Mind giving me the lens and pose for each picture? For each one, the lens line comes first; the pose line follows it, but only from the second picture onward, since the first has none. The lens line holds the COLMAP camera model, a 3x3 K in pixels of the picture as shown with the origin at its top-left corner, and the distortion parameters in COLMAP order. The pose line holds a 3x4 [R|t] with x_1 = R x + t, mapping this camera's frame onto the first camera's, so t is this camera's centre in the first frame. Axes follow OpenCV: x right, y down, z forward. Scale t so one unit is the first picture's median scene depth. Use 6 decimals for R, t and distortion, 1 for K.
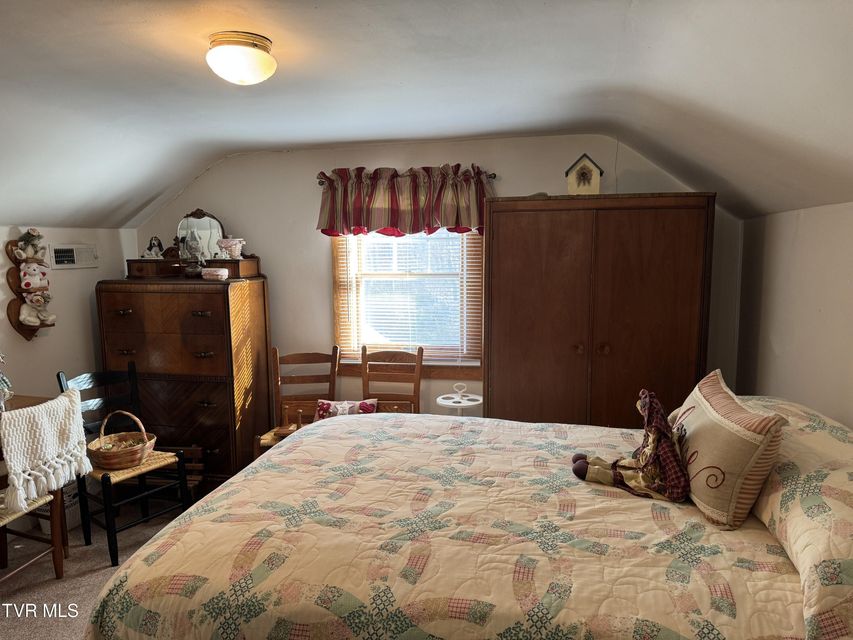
lens RADIAL K [[600.0, 0, 427.3], [0, 600.0, 325.9], [0, 0, 1]] dist [0.110047, -0.159682]
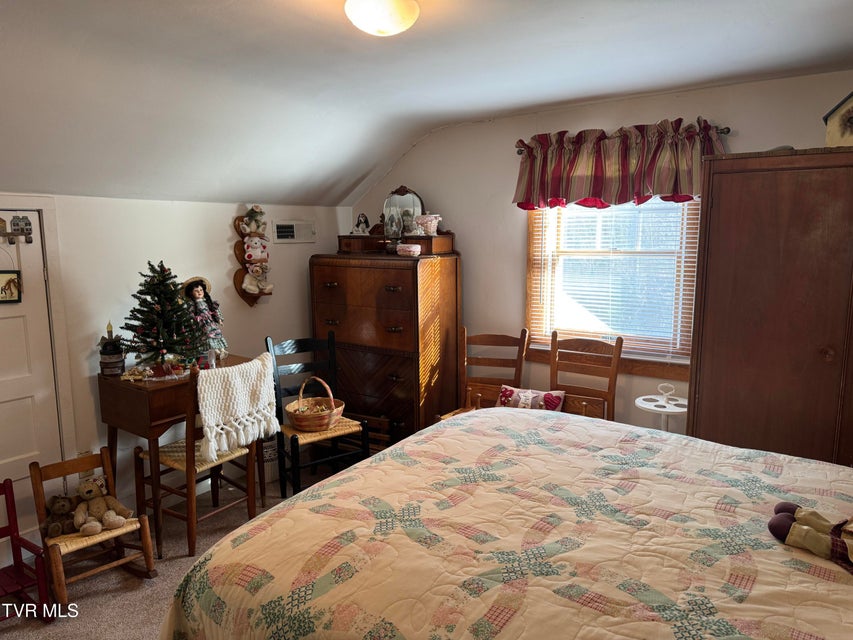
lens RADIAL K [[600.0, 0, 427.3], [0, 600.0, 325.9], [0, 0, 1]] dist [0.110047, -0.159682]
pose [[0.922700, 0.062717, -0.380383, 0.071217], [-0.050027, 0.997815, 0.043167, -0.005137], [0.382259, -0.020800, 0.923821, 0.101587]]
